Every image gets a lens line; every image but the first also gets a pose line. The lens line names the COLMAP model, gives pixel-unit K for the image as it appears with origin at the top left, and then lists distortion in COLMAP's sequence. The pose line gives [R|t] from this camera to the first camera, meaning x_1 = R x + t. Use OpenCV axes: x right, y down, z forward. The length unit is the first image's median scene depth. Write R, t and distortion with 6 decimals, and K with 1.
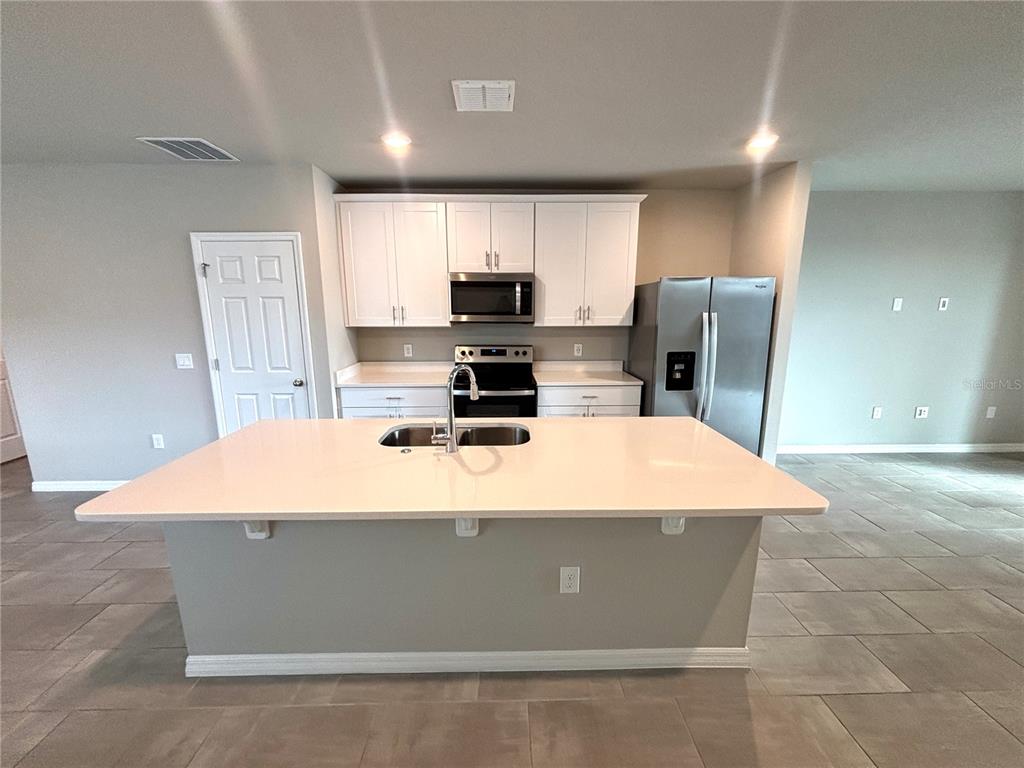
lens RADIAL K [[411.7, 0, 512.0], [0, 411.7, 384.0], [0, 0, 1]] dist [-0.000563, -0.000174]
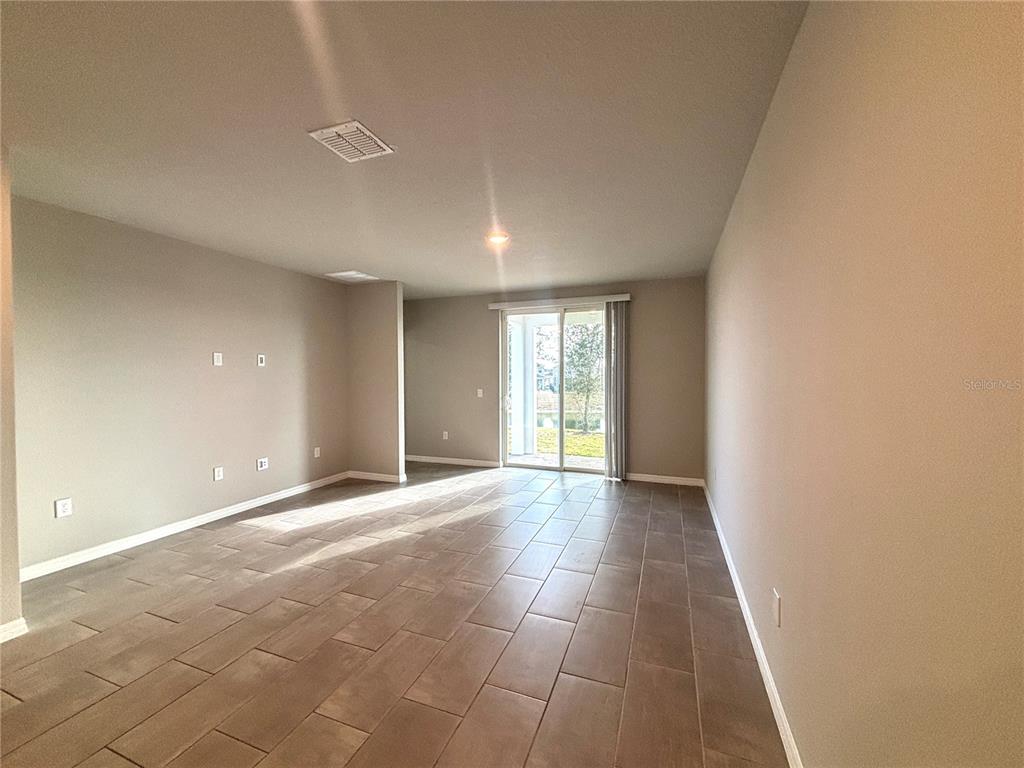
lens RADIAL K [[409.1, 0, 512.0], [0, 409.1, 384.0], [0, 0, 1]] dist [0.000732, 0.000250]
pose [[0.371861, -0.017497, 0.928123, 0.302248], [0.181754, 0.981843, -0.054312, 0.044659], [-0.910321, 0.188886, 0.368290, 0.020049]]
